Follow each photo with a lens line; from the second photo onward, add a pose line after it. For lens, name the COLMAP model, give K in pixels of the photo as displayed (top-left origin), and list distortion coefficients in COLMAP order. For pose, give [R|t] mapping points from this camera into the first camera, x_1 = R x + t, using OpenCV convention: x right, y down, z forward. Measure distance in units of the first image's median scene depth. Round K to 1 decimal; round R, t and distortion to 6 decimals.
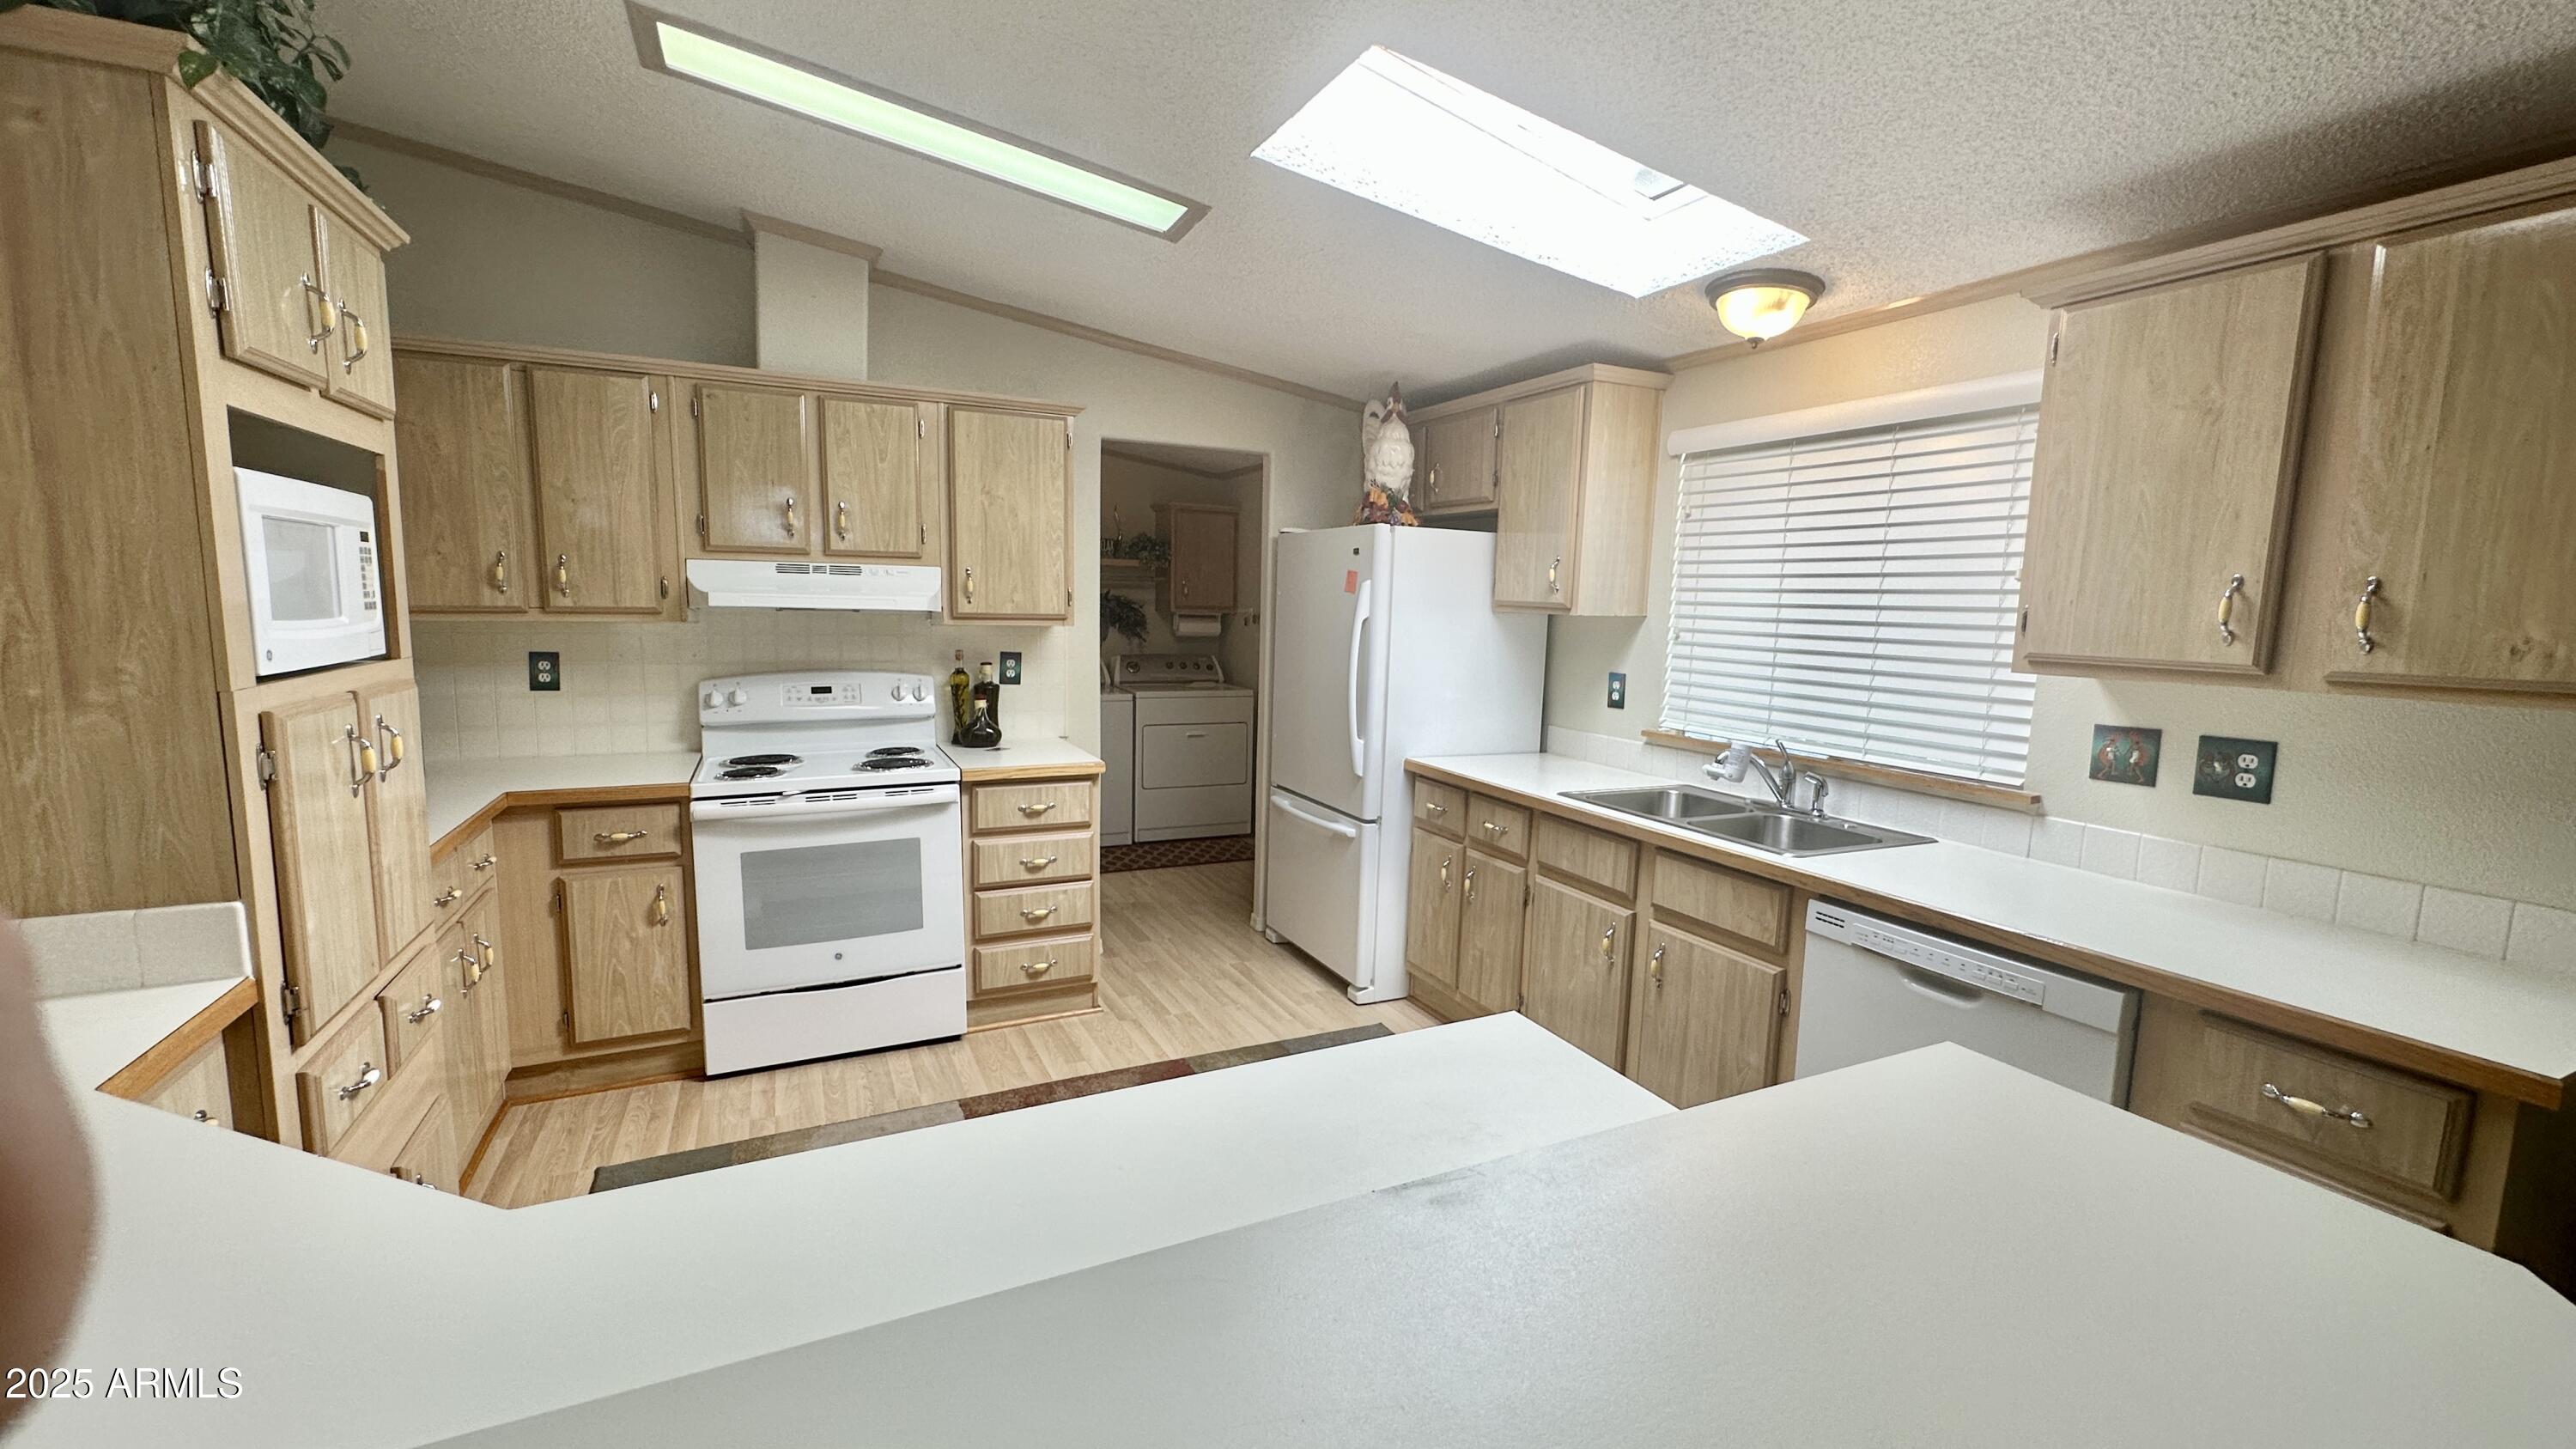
lens RADIAL K [[1034.8, 0, 1283.7], [0, 1034.8, 728.0], [0, 0, 1]] dist [0.001601, -0.000223]
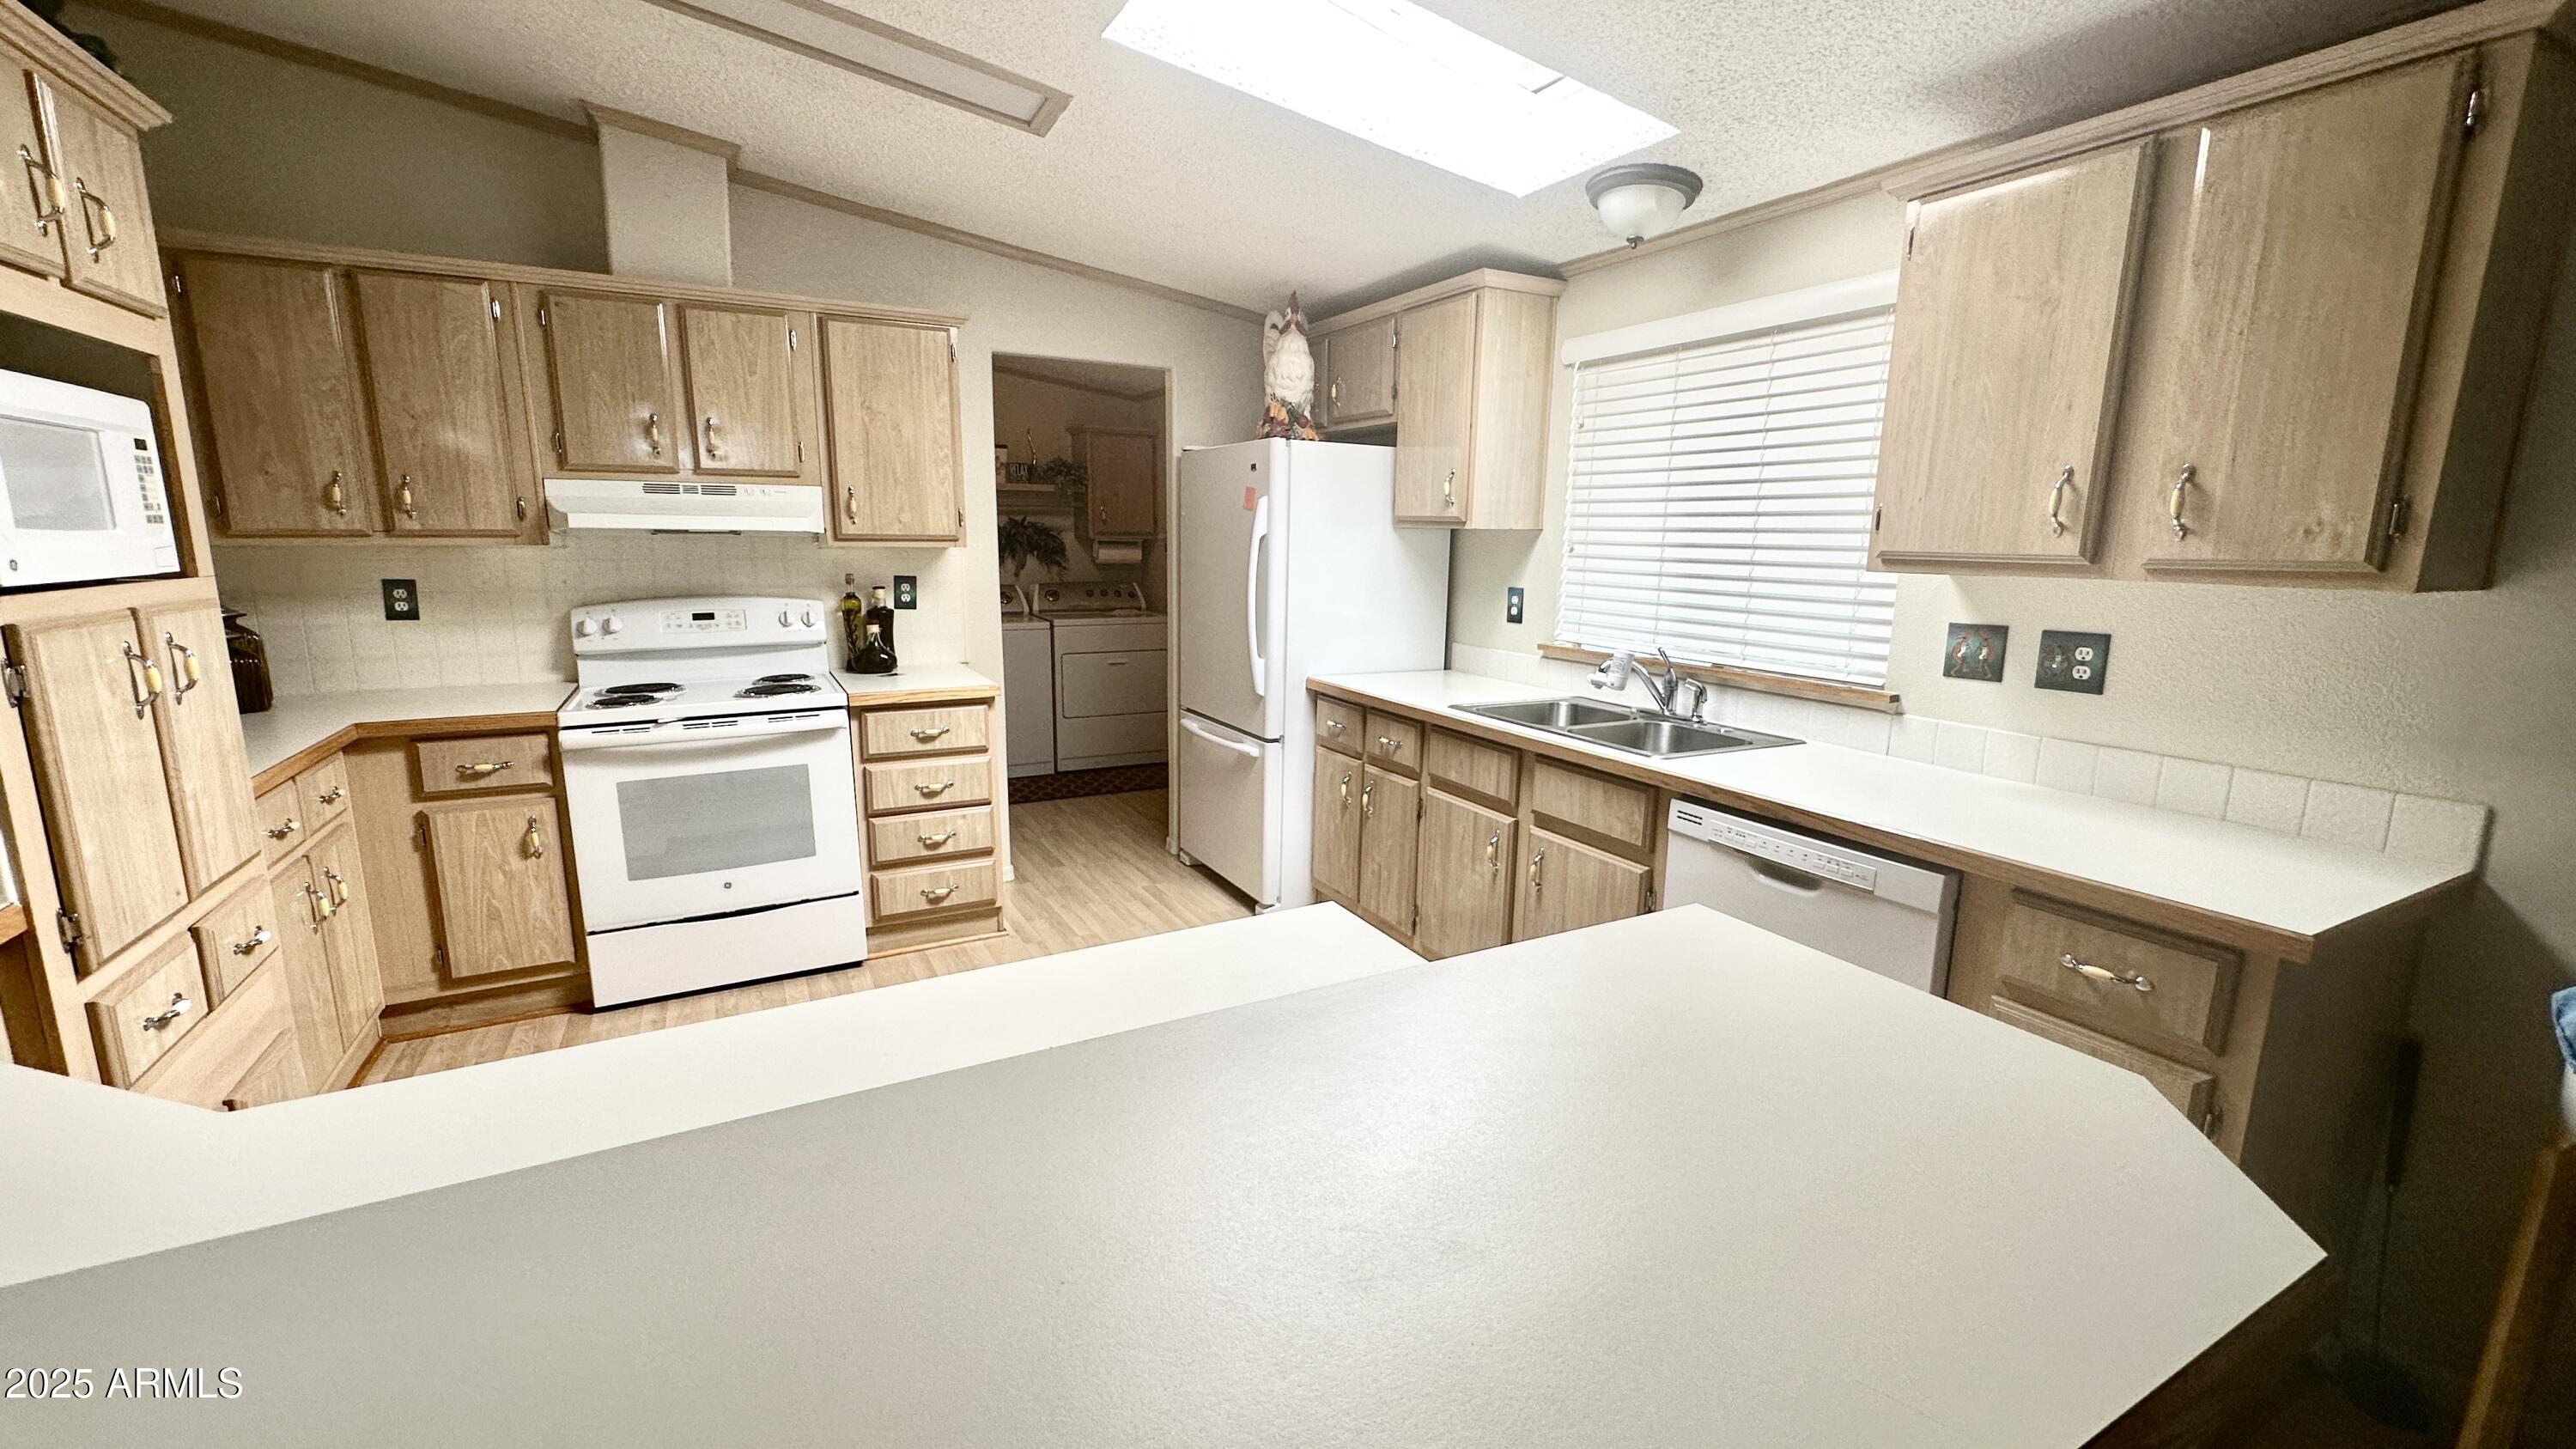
lens RADIAL K [[1034.8, 0, 1282.5], [0, 1034.8, 725.4], [0, 0, 1]] dist [0.001601, -0.000223]
pose [[0.998921, -0.019497, 0.042148, 0.057392], [0.016925, 0.998022, 0.060550, 0.017170], [-0.043246, -0.059771, 0.997275, 0.003473]]
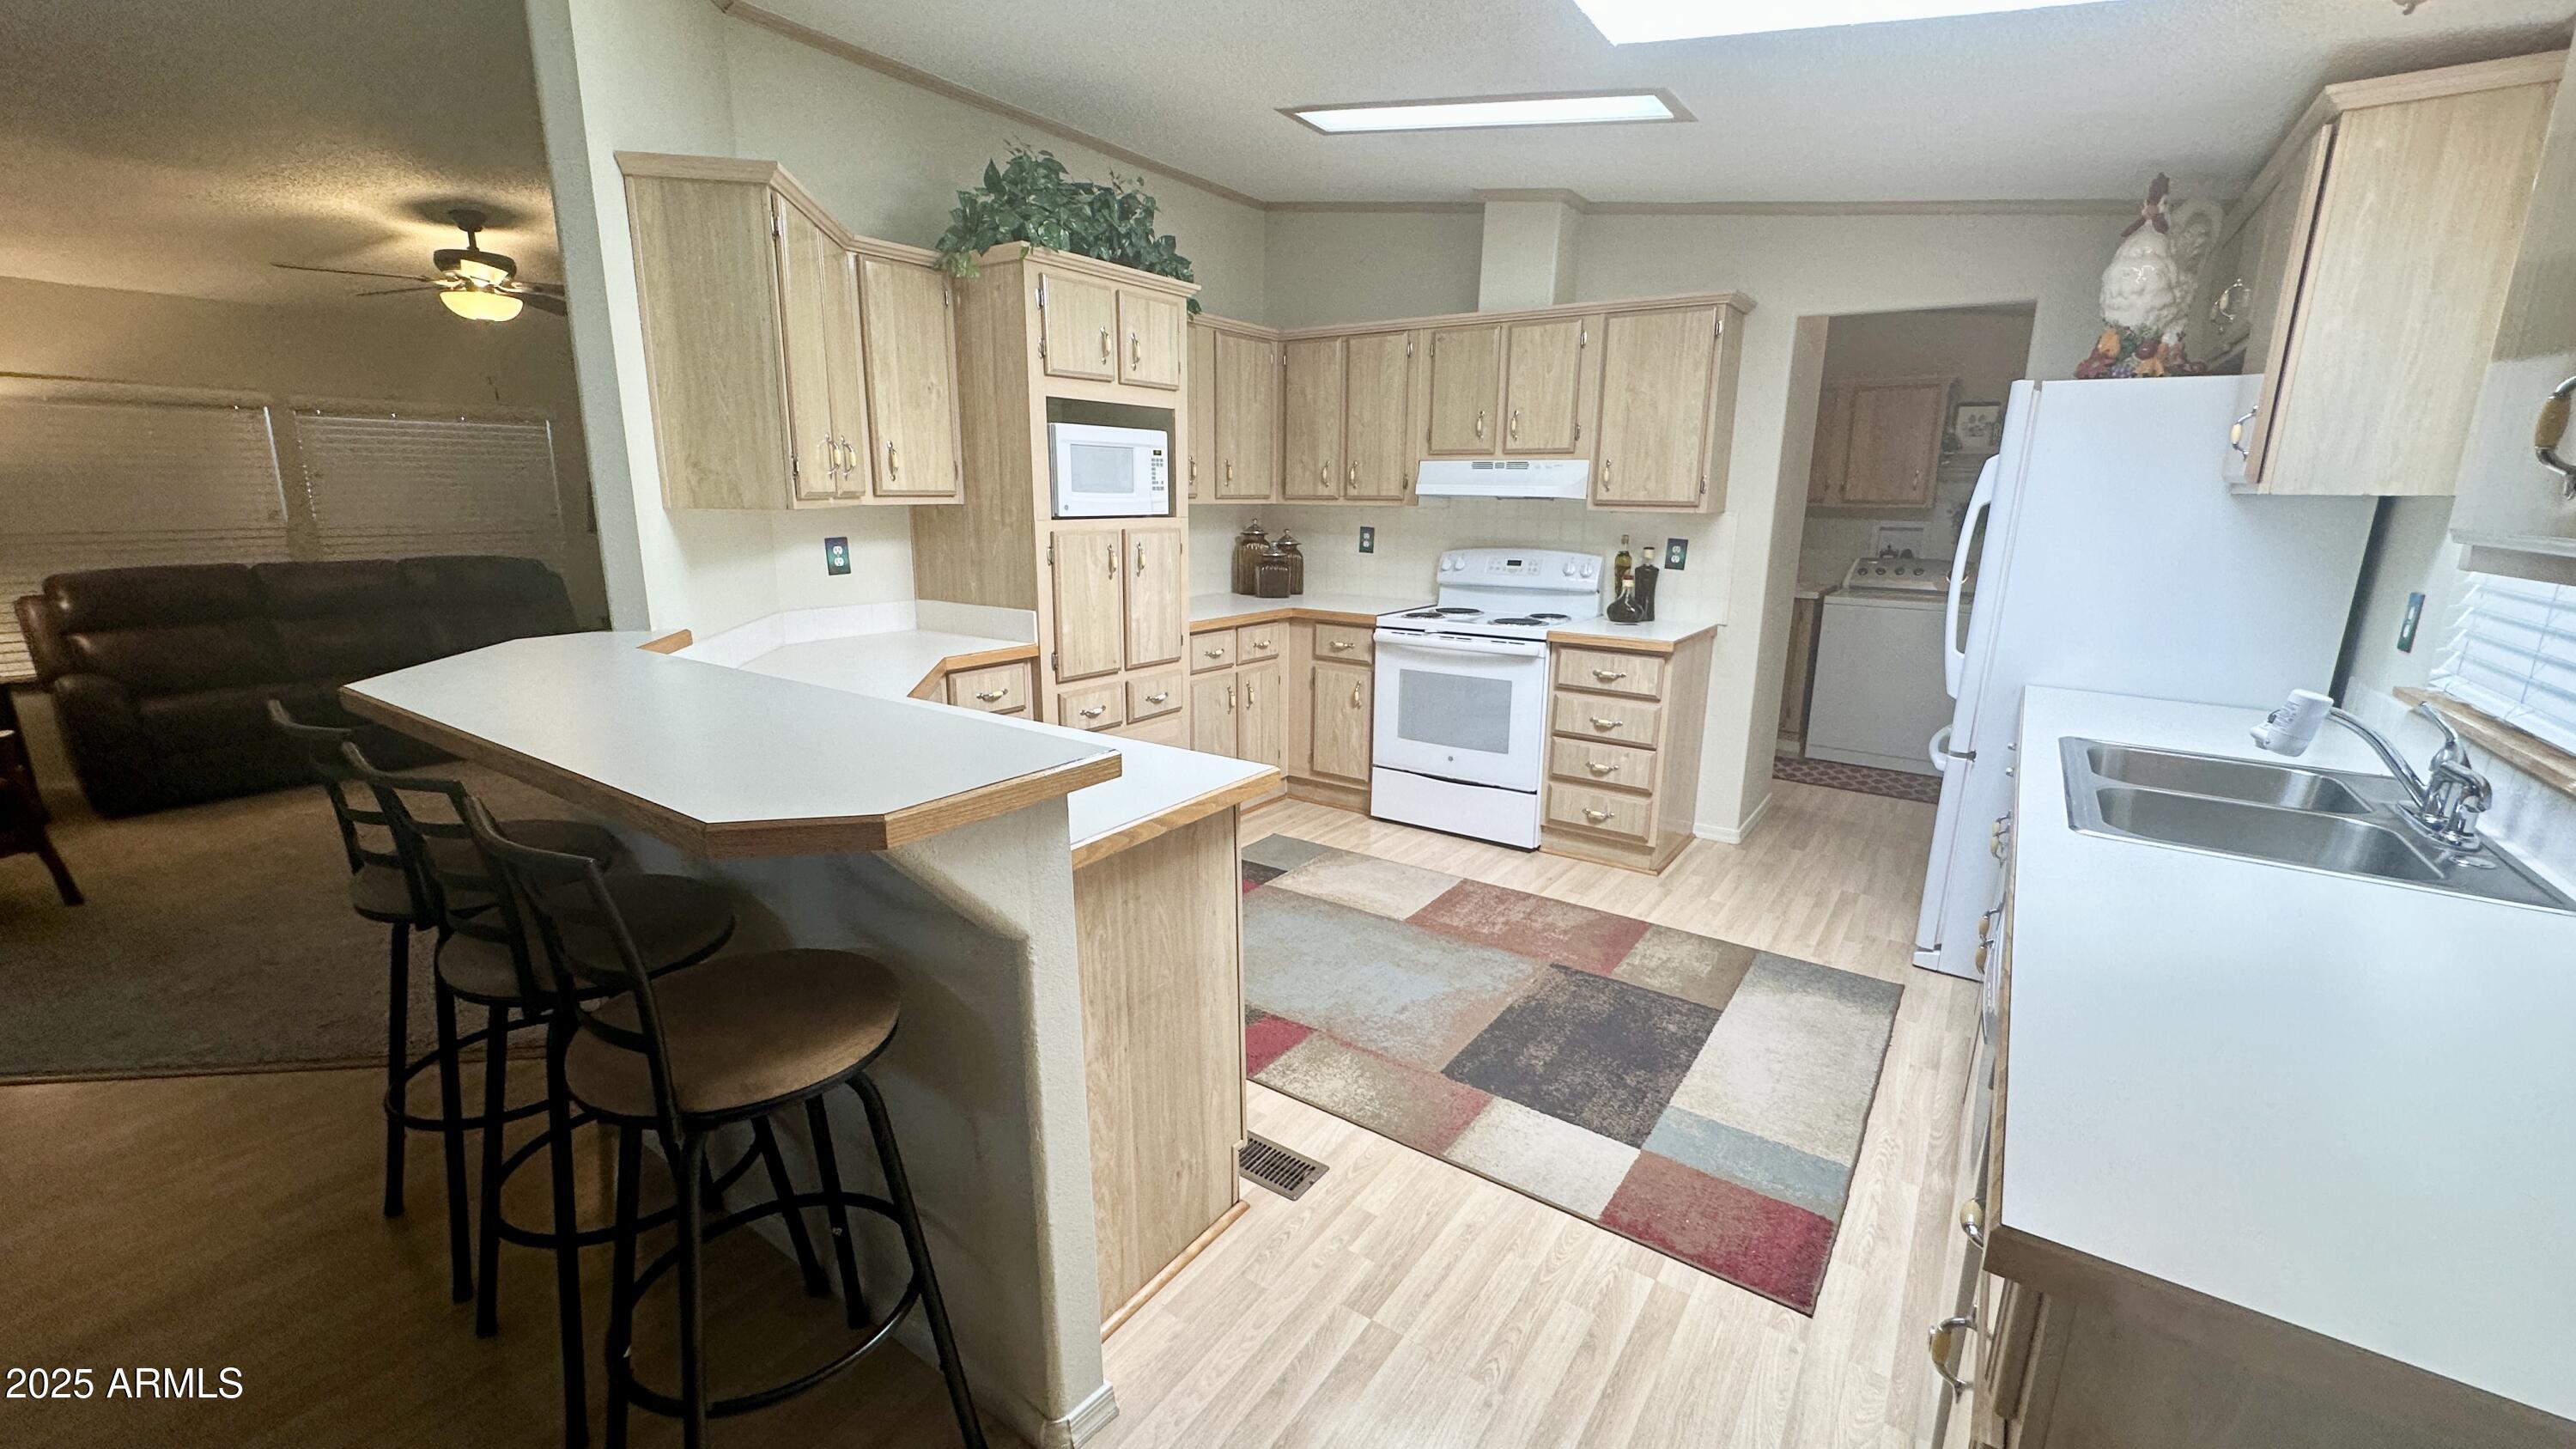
lens RADIAL K [[1034.8, 0, 1283.6], [0, 1034.8, 730.4], [0, 0, 1]] dist [0.001601, -0.000223]
pose [[0.484275, 0.182718, -0.855624, 0.588219], [-0.110326, 0.982897, 0.147453, 0.010371], [0.867932, 0.022990, 0.496151, 0.140669]]
